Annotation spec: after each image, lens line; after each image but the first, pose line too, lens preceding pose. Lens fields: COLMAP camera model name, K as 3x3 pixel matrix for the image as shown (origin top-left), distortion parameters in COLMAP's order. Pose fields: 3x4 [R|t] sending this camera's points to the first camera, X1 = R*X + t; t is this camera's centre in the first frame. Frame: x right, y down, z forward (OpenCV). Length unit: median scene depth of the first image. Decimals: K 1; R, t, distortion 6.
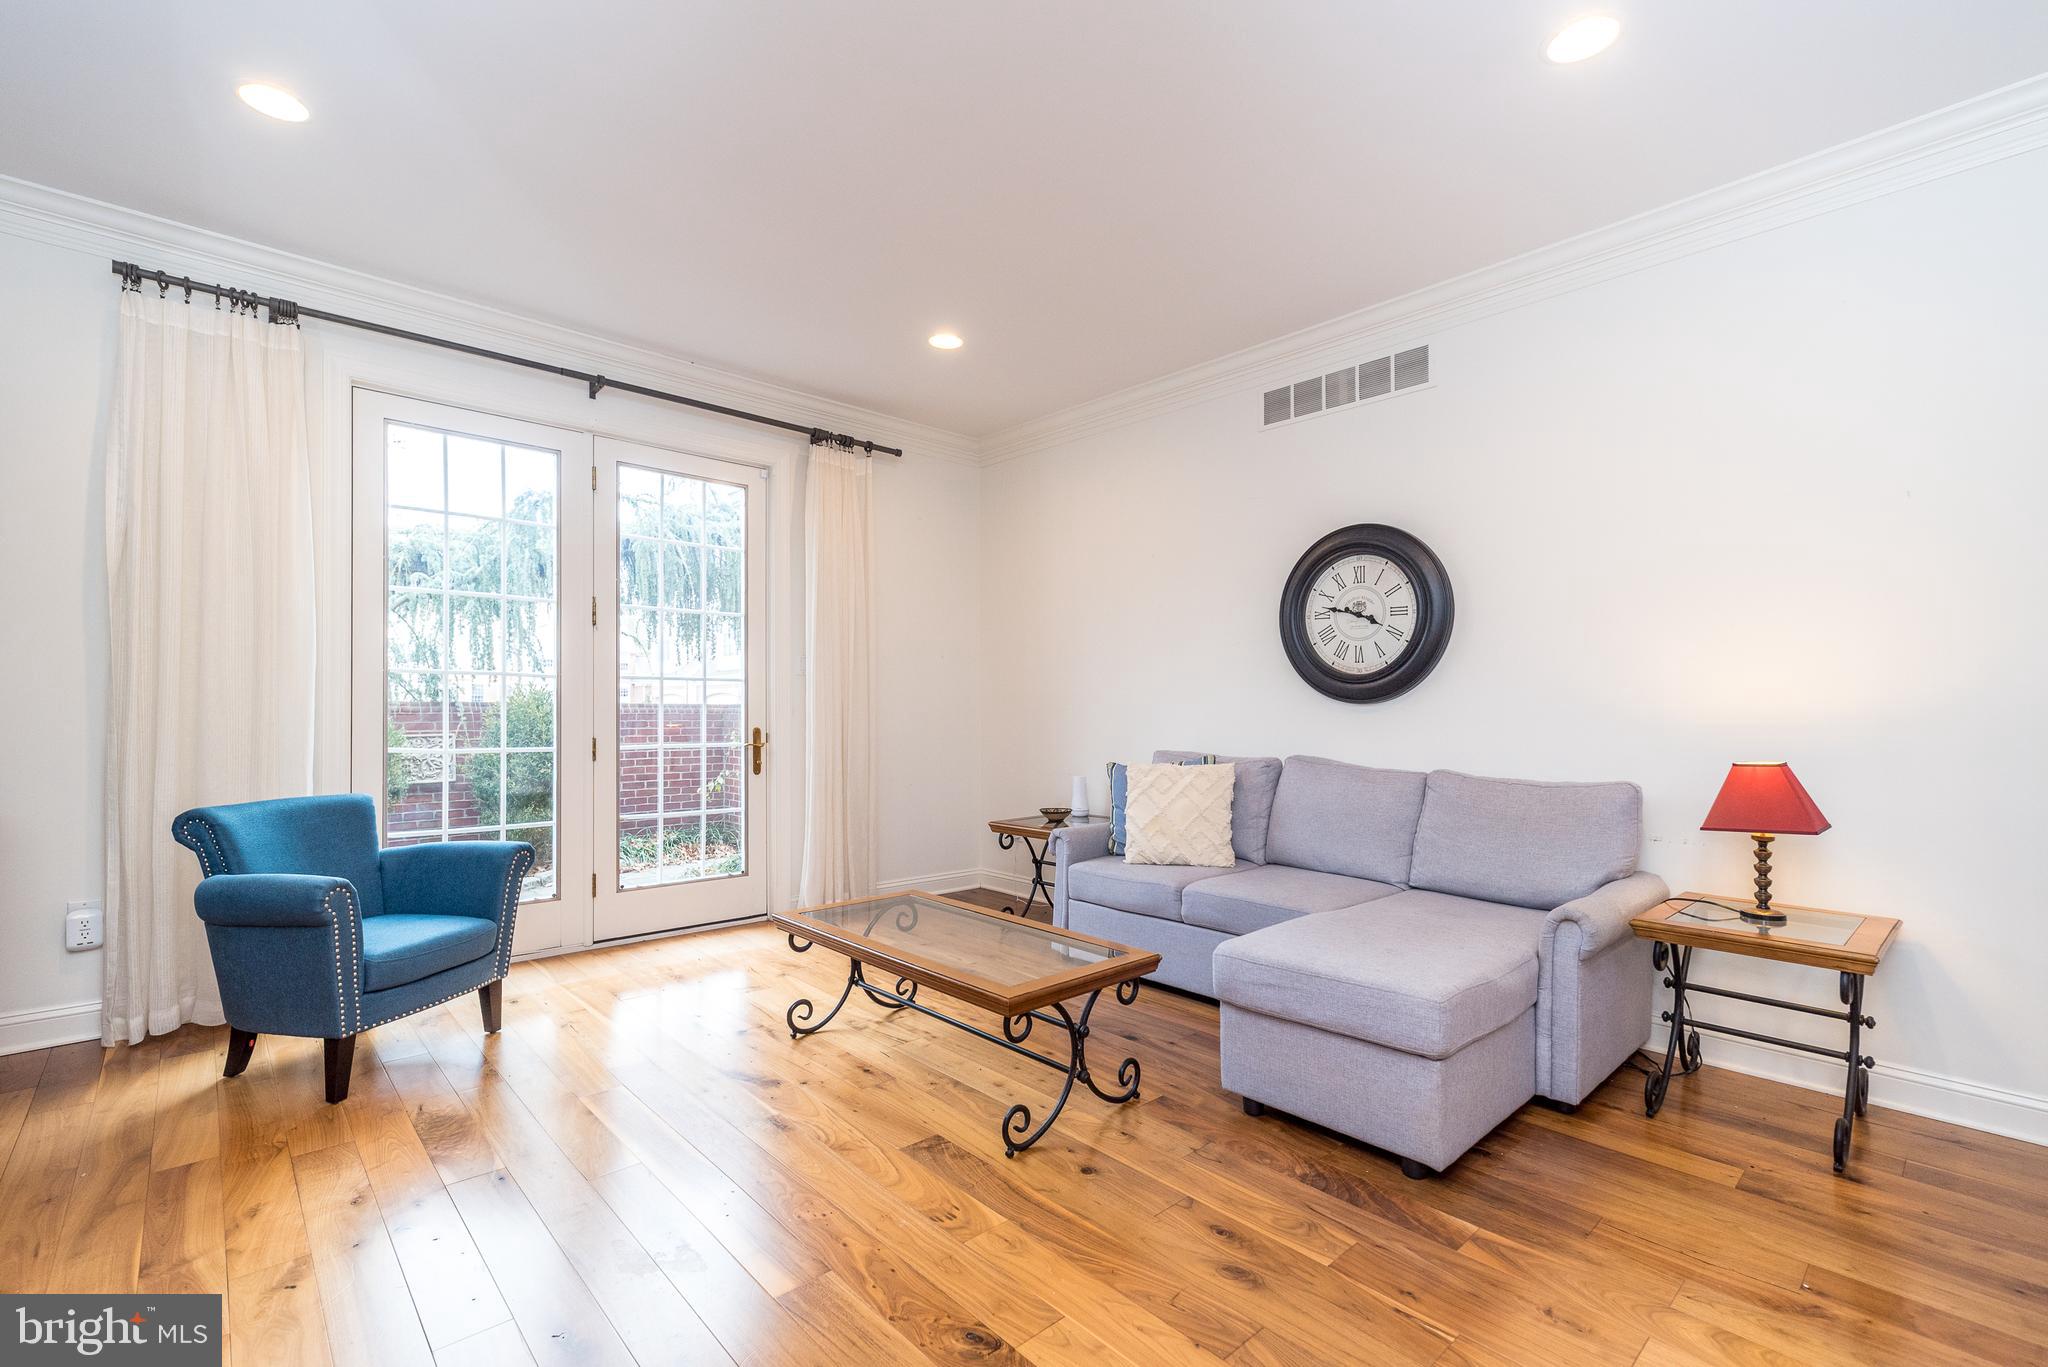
lens RADIAL K [[899.3, 0, 1028.9], [0, 899.3, 712.7], [0, 0, 1]] dist [0.001602, 0.000165]
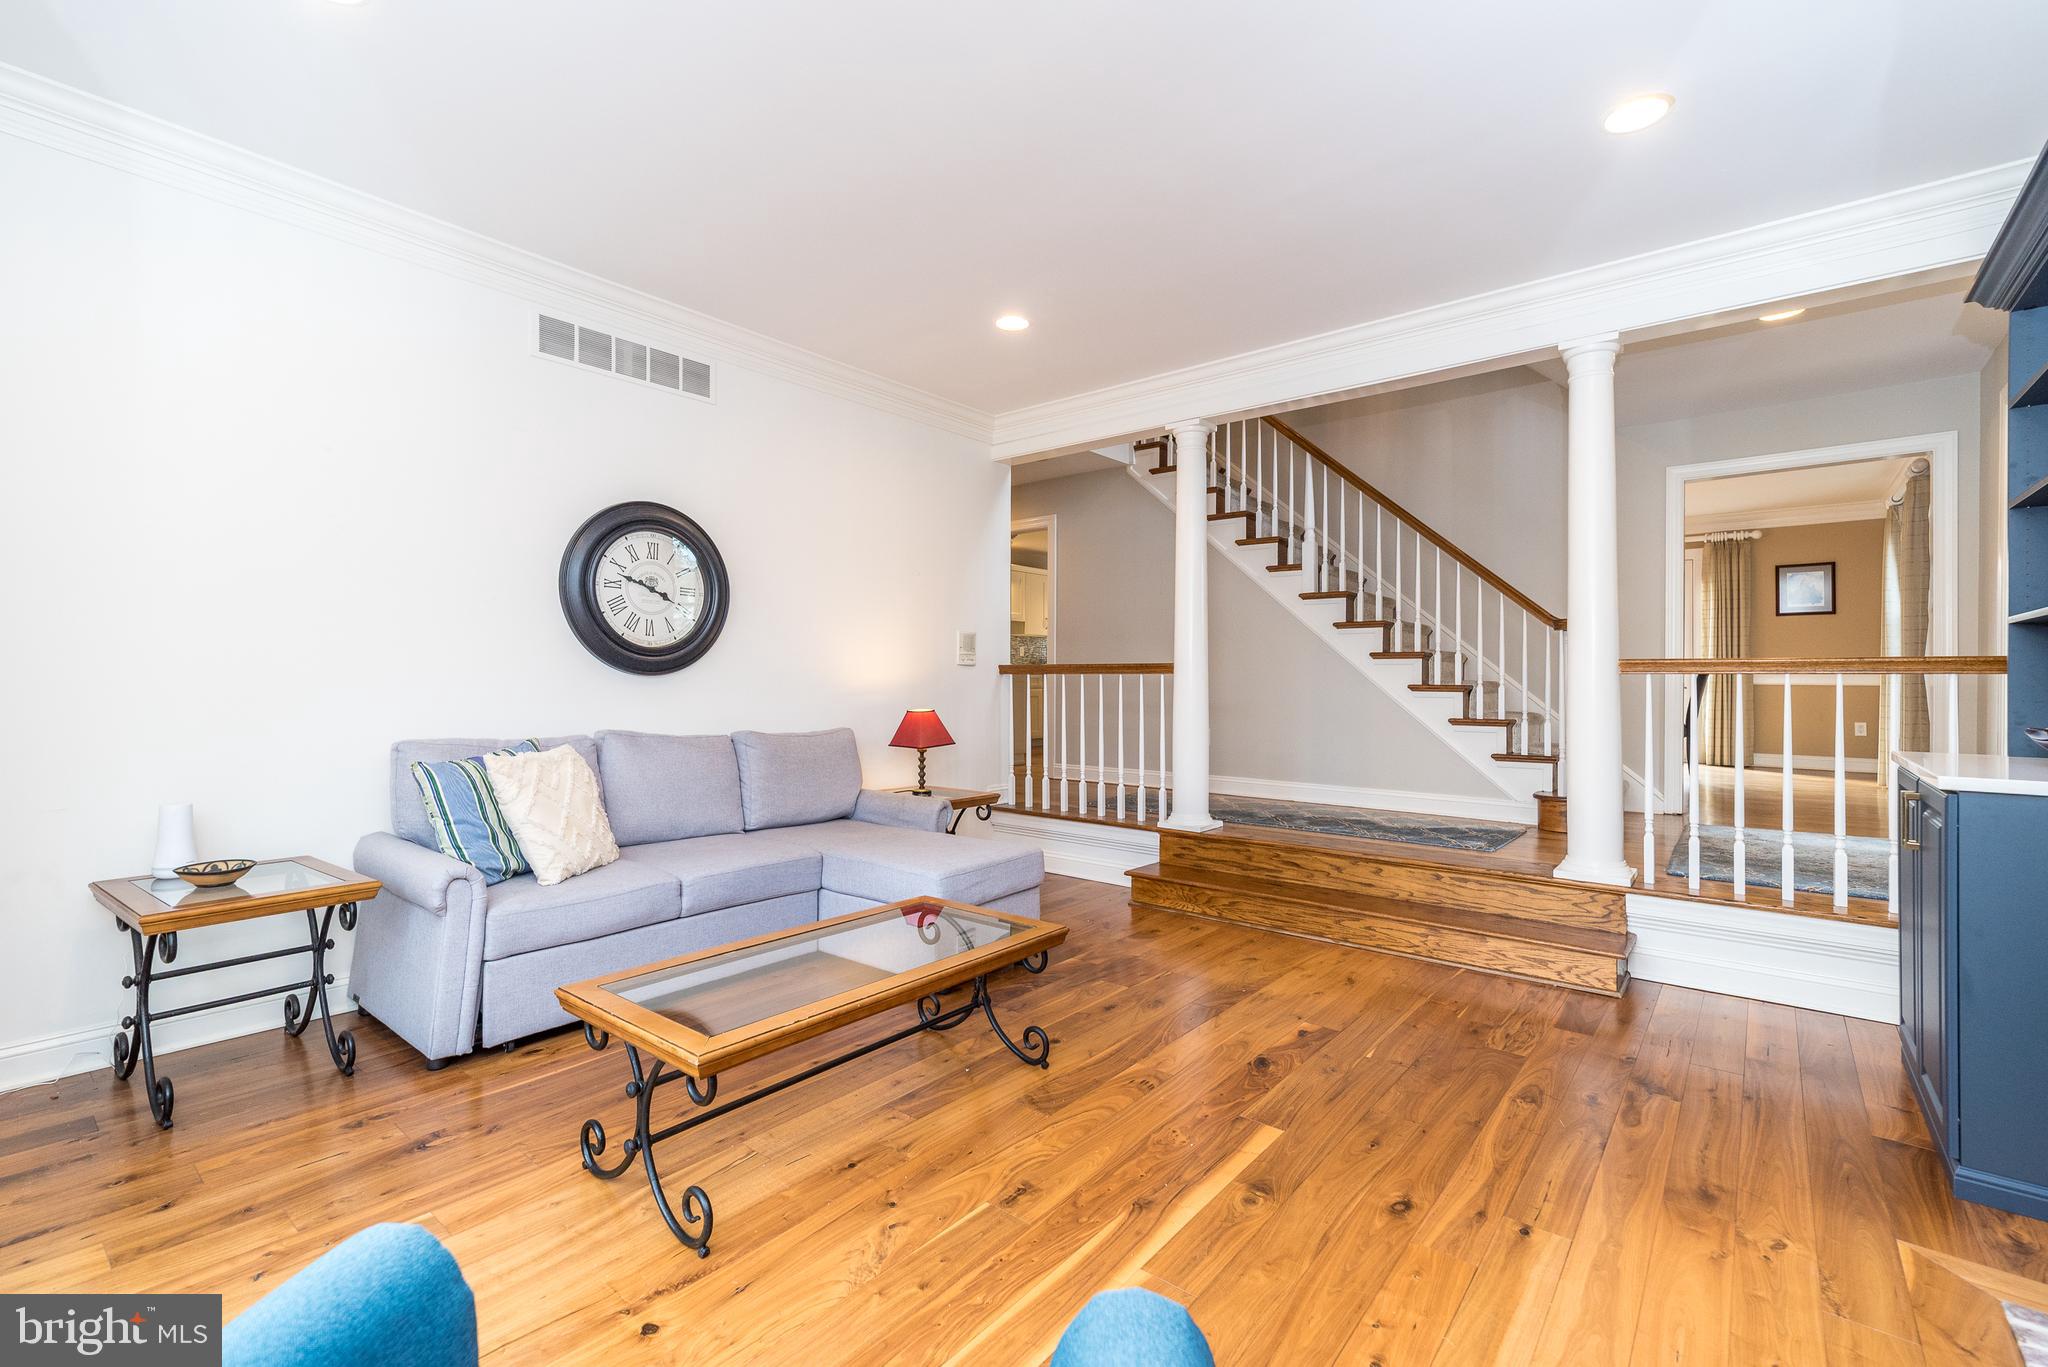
lens RADIAL K [[873.6, 0, 1024.0], [0, 873.6, 683.5], [0, 0, 1]] dist [0.000483, 0.000077]
pose [[-0.130155, -0.013538, 0.991401, -0.706125], [-0.007642, 0.999891, 0.012650, -0.017126], [-0.991464, -0.005930, -0.130244, 0.723022]]
